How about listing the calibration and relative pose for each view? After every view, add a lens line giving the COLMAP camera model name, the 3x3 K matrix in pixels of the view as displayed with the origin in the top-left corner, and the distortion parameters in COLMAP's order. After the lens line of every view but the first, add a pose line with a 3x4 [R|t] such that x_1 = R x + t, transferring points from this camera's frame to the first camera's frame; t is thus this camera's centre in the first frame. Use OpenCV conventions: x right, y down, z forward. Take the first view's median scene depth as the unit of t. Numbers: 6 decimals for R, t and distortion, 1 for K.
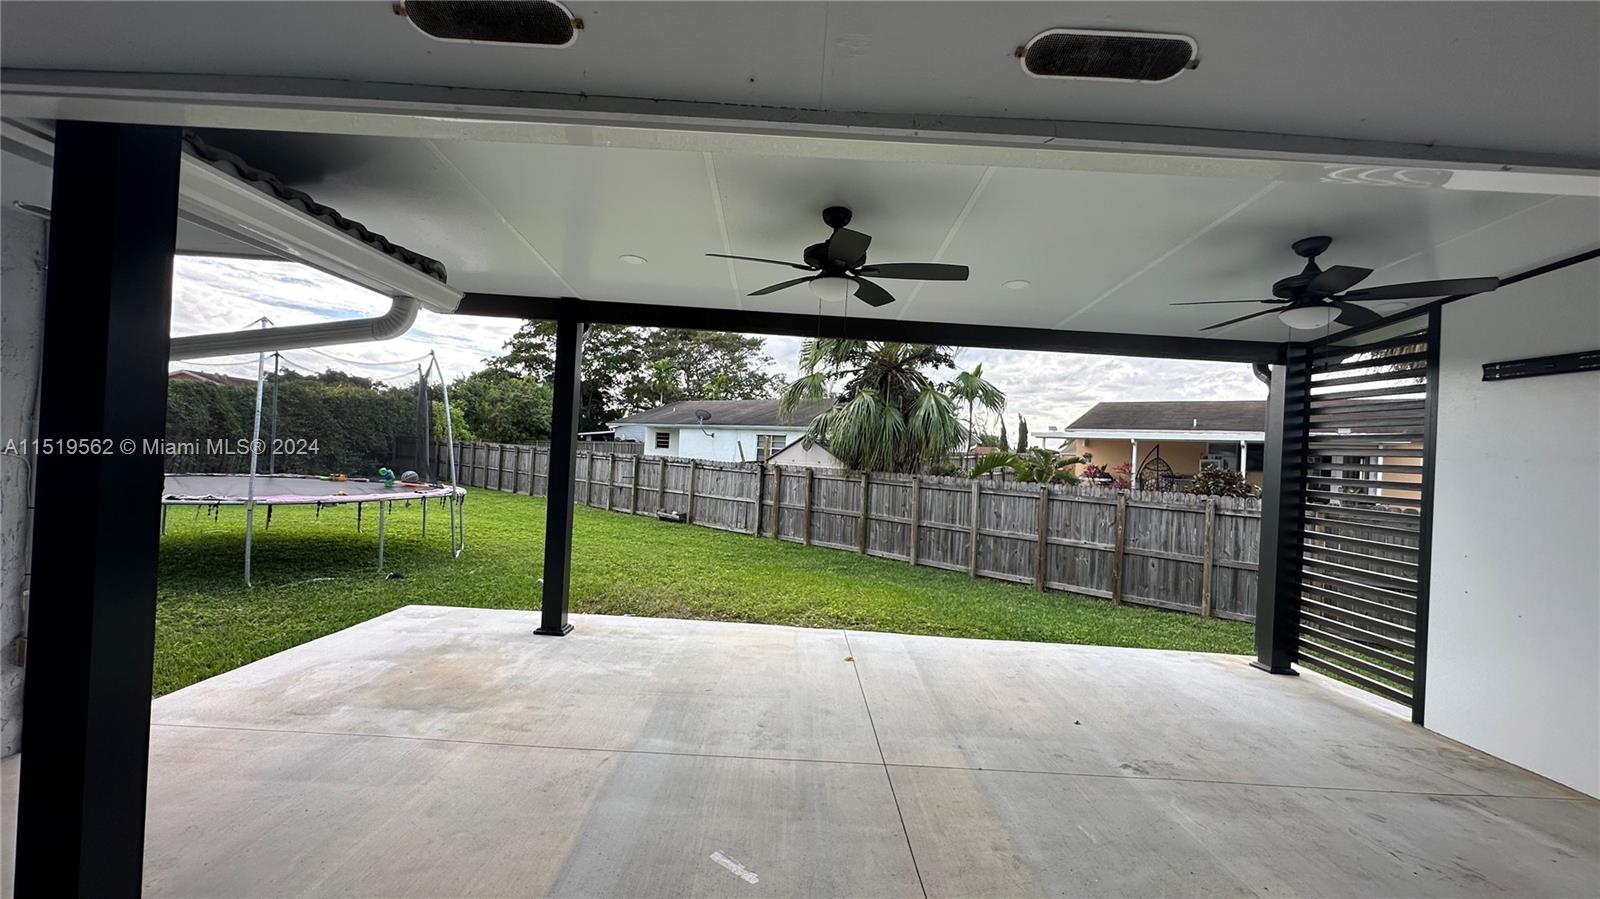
lens RADIAL K [[641.4, 0, 801.4], [0, 641.4, 448.5], [0, 0, 1]] dist [-0.004619, 0.000652]
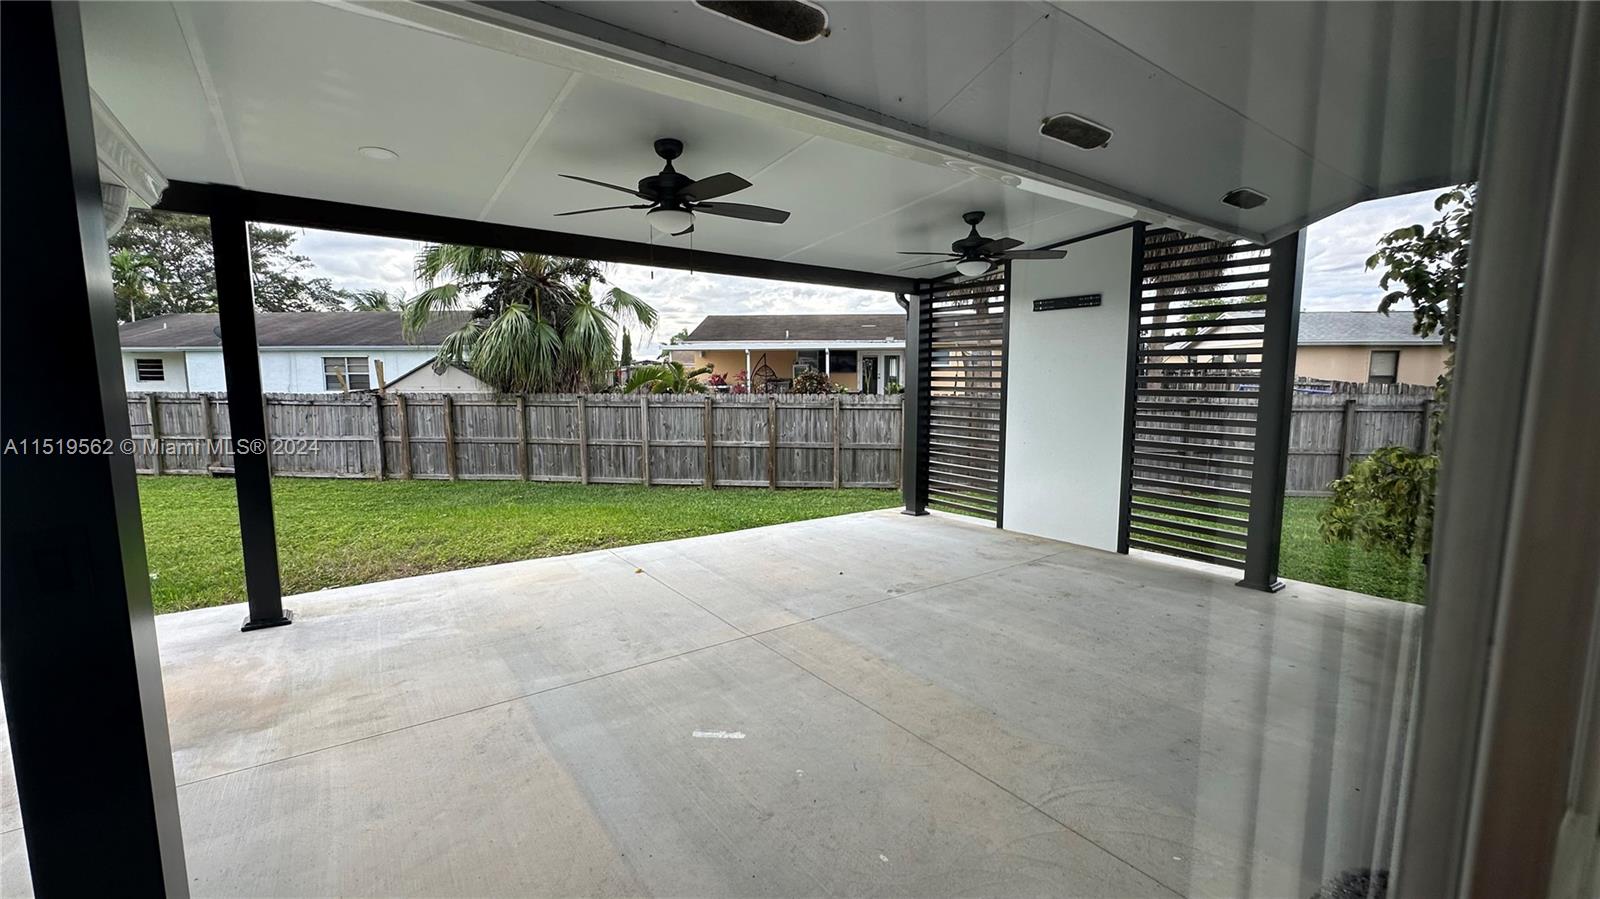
lens RADIAL K [[642.2, 0, 799.3], [0, 642.2, 447.5], [0, 0, 1]] dist [-0.008949, 0.000342]
pose [[0.817504, -0.115710, 0.564180, -0.141413], [0.039329, 0.988539, 0.145755, -0.009915], [-0.574579, -0.096966, 0.812685, -0.000696]]
